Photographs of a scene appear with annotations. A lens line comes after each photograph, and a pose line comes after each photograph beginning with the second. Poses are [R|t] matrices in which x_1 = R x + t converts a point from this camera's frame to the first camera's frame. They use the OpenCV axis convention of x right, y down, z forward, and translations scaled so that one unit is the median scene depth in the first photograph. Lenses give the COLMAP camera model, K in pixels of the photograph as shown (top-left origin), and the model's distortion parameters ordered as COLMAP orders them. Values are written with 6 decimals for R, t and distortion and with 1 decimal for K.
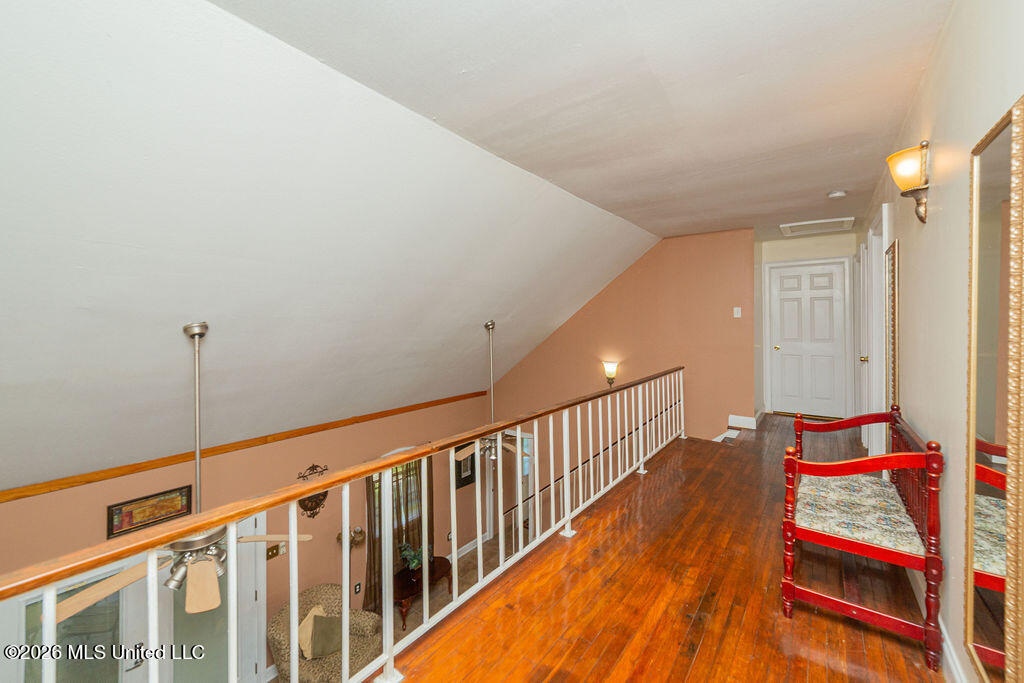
lens RADIAL K [[409.3, 0, 511.0], [0, 409.3, 329.2], [0, 0, 1]] dist [-0.004002, 0.000277]
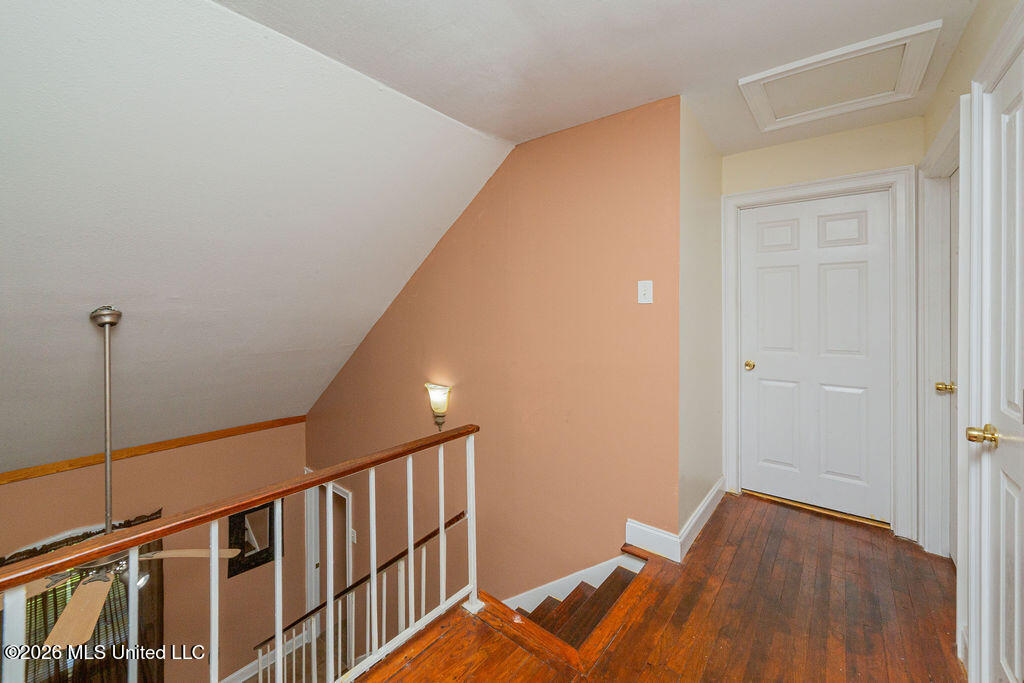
lens RADIAL K [[409.3, 0, 492.9], [0, 409.3, 310.4], [0, 0, 1]] dist [-0.004002, 0.000277]
pose [[0.997422, -0.000191, -0.071766, 0.236749], [-0.000614, 0.999937, -0.011185, -0.009106], [0.071763, 0.011200, 0.997359, 0.303057]]
